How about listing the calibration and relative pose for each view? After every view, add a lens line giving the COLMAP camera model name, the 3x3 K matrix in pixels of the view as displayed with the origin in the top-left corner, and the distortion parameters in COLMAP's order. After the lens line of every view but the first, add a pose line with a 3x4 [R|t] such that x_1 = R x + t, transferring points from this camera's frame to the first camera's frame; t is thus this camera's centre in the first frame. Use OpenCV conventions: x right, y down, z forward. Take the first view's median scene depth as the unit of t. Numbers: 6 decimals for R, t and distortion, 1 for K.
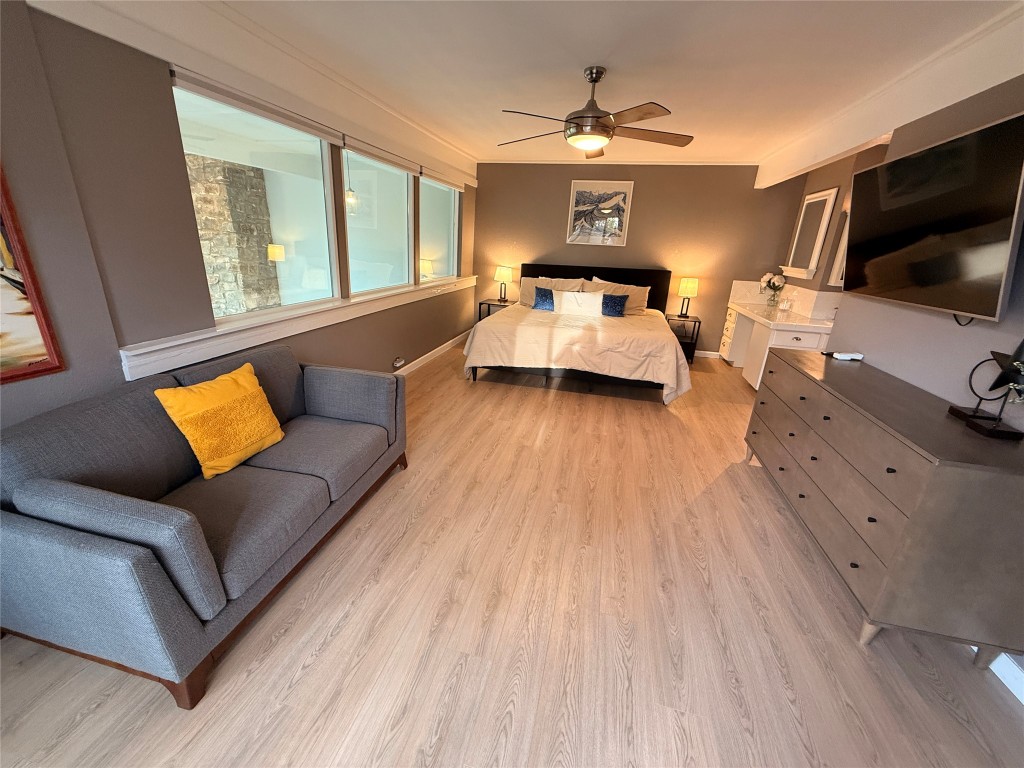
lens RADIAL K [[407.4, 0, 505.4], [0, 407.4, 382.6], [0, 0, 1]] dist [-0.001090, 0.000278]
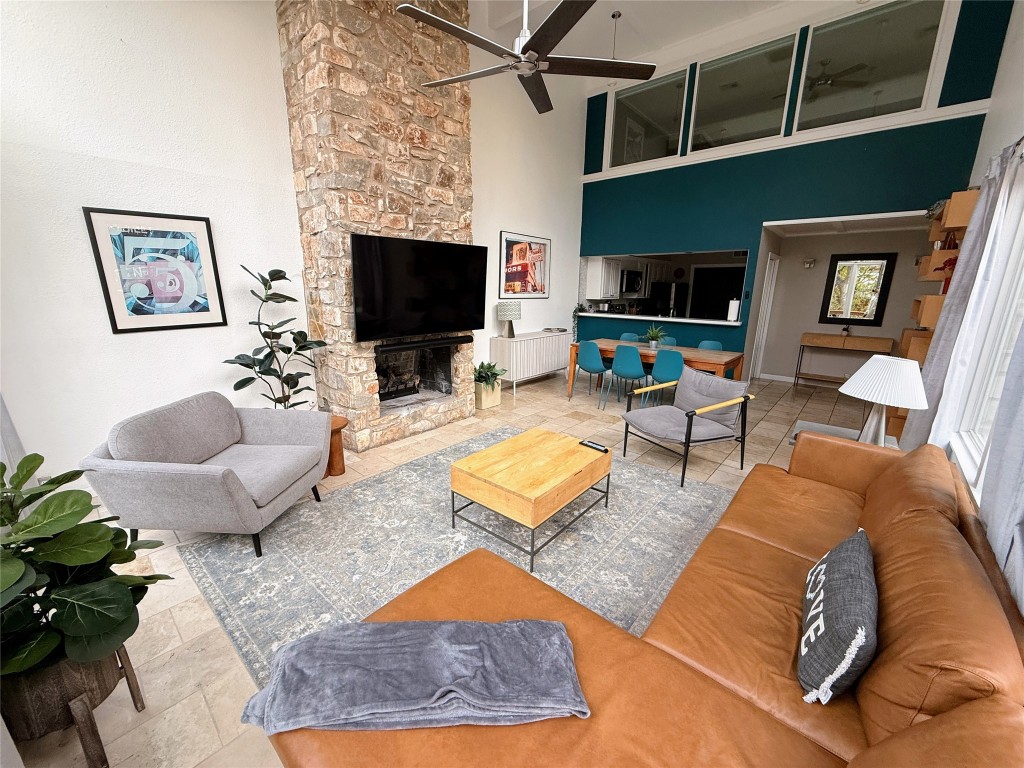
lens RADIAL K [[407.4, 0, 509.0], [0, 407.4, 385.9], [0, 0, 1]] dist [-0.001090, 0.000278]
pose [[0.451342, -0.250763, 0.856392, -1.572258], [0.306036, 0.944998, 0.115419, 0.125819], [-0.838232, 0.209993, 0.503260, 0.835465]]
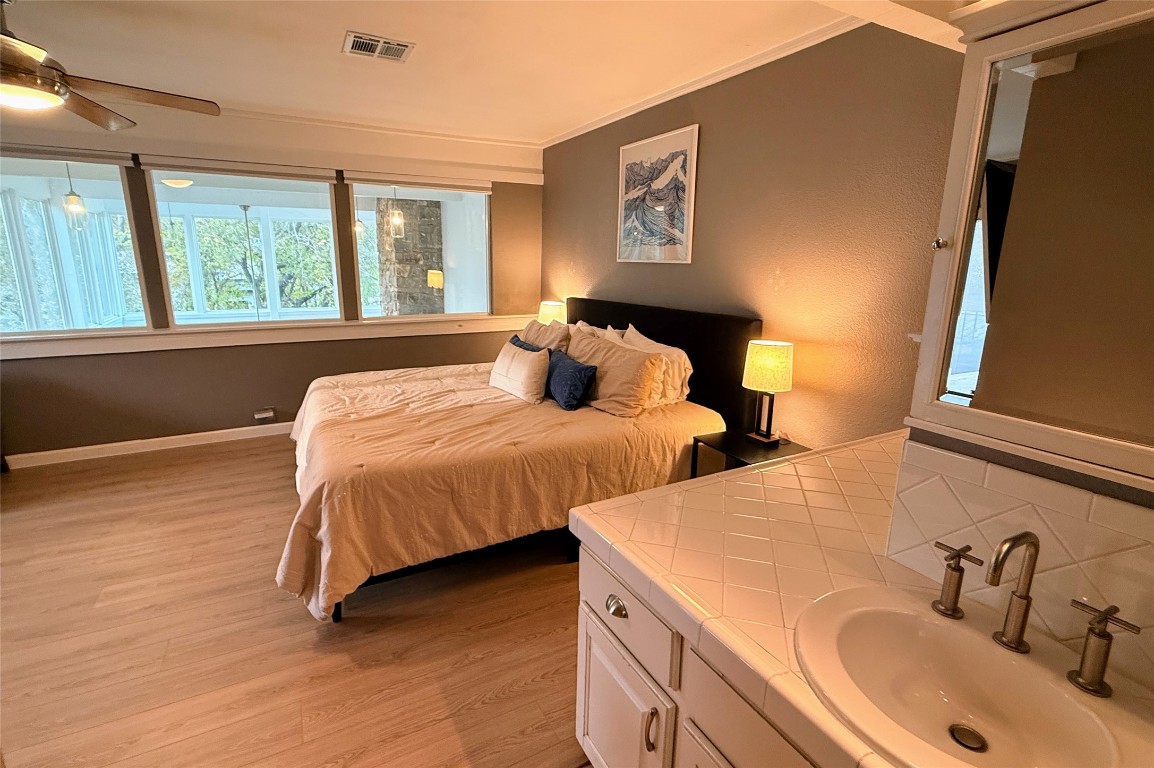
lens RADIAL K [[523.4, 0, 573.2], [0, 523.4, 382.3], [0, 0, 1]] dist [-0.001848, 0.000007]
pose [[0.682981, 0.133079, -0.718211, 0.668873], [-0.223887, 0.974076, -0.032415, -0.162795], [0.695279, 0.182937, 0.695070, 0.546163]]
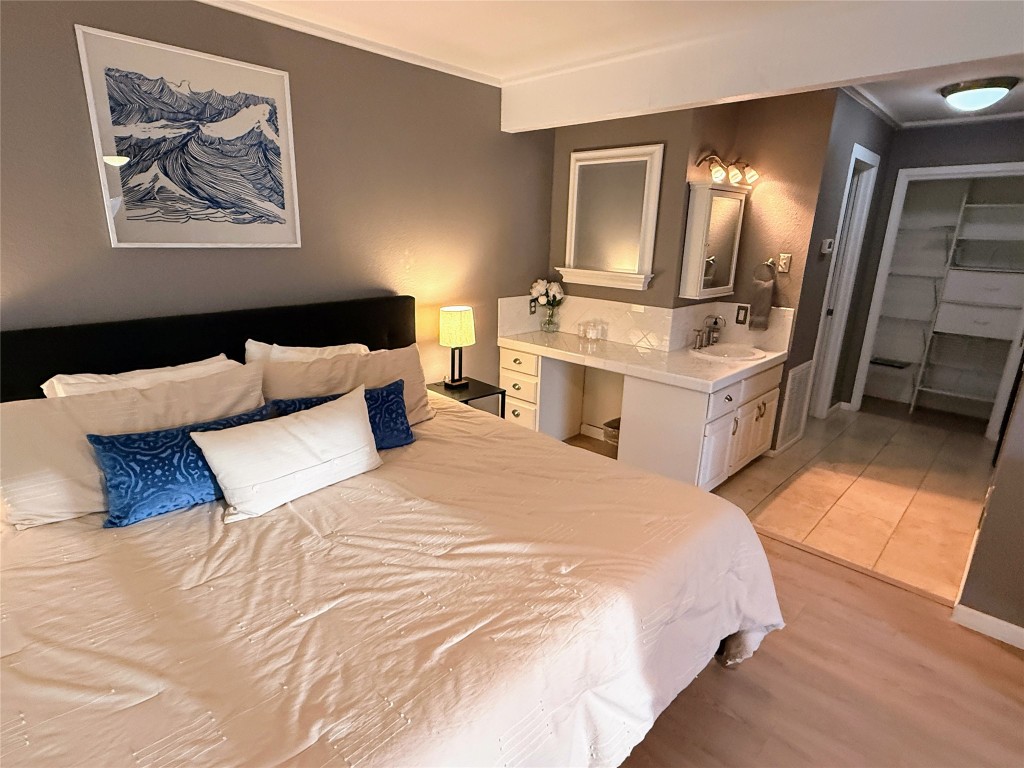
lens RADIAL K [[534.5, 0, 508.6], [0, 534.5, 385.9], [0, 0, 1]] dist [0.006214, -0.000118]
pose [[0.503510, -0.272504, 0.819889, -0.053231], [0.279923, 0.949224, 0.143585, -0.238930], [-0.817386, 0.157210, 0.554224, 0.609519]]
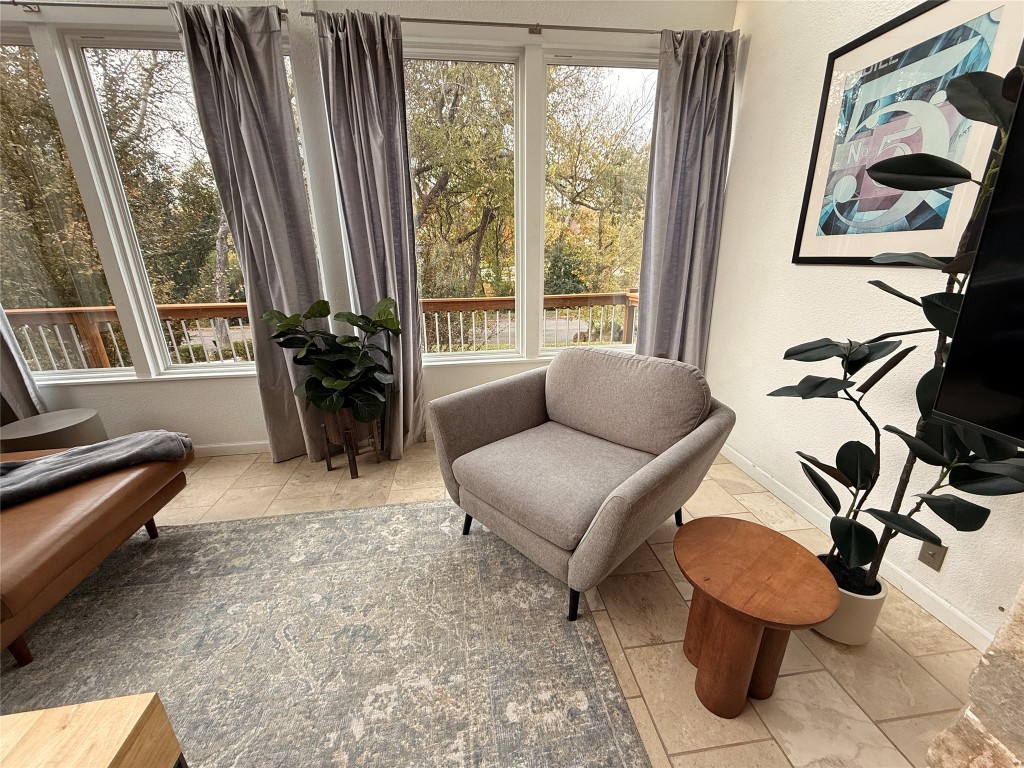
lens RADIAL K [[407.4, 0, 509.7], [0, 407.4, 382.0], [0, 0, 1]] dist [-0.001090, 0.000278]
pose [[0.376690, 0.245660, -0.893172, -1.043241], [-0.273353, 0.950737, 0.146208, 0.077094], [0.885089, 0.189076, 0.425285, 1.193054]]
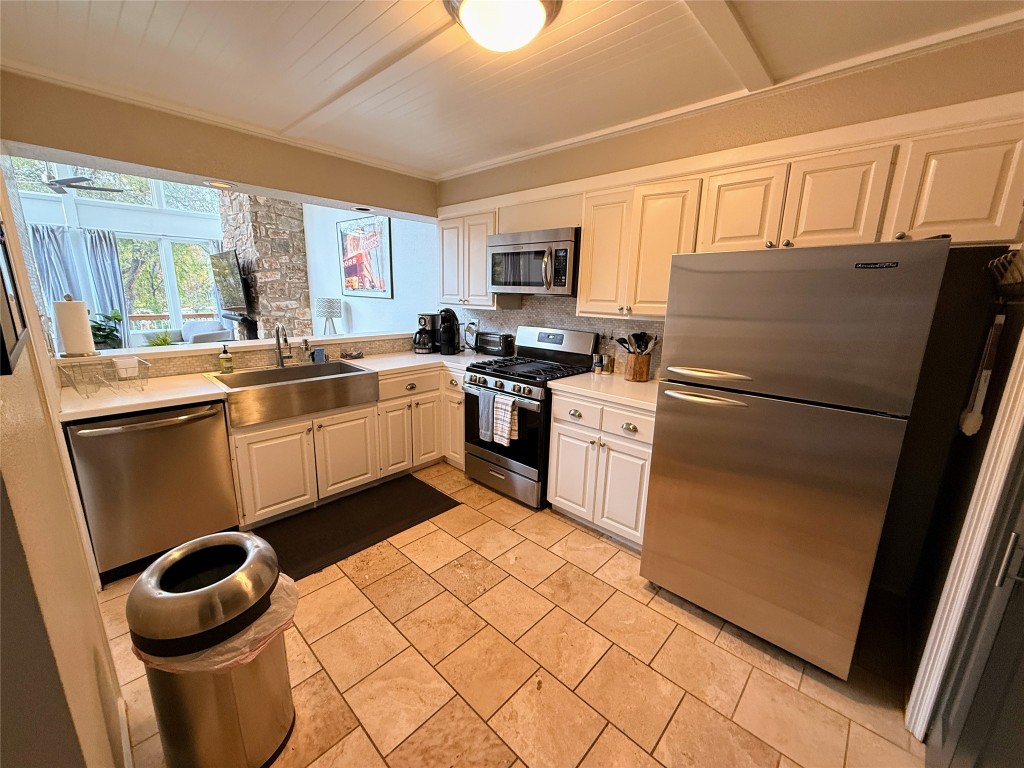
lens RADIAL K [[407.4, 0, 509.7], [0, 407.4, 383.2], [0, 0, 1]] dist [-0.001090, 0.000278]
pose [[0.875931, 0.079762, -0.475798, 0.373984], [-0.139522, 0.985976, -0.091568, 0.282895], [0.461821, 0.146591, 0.874775, 0.681338]]
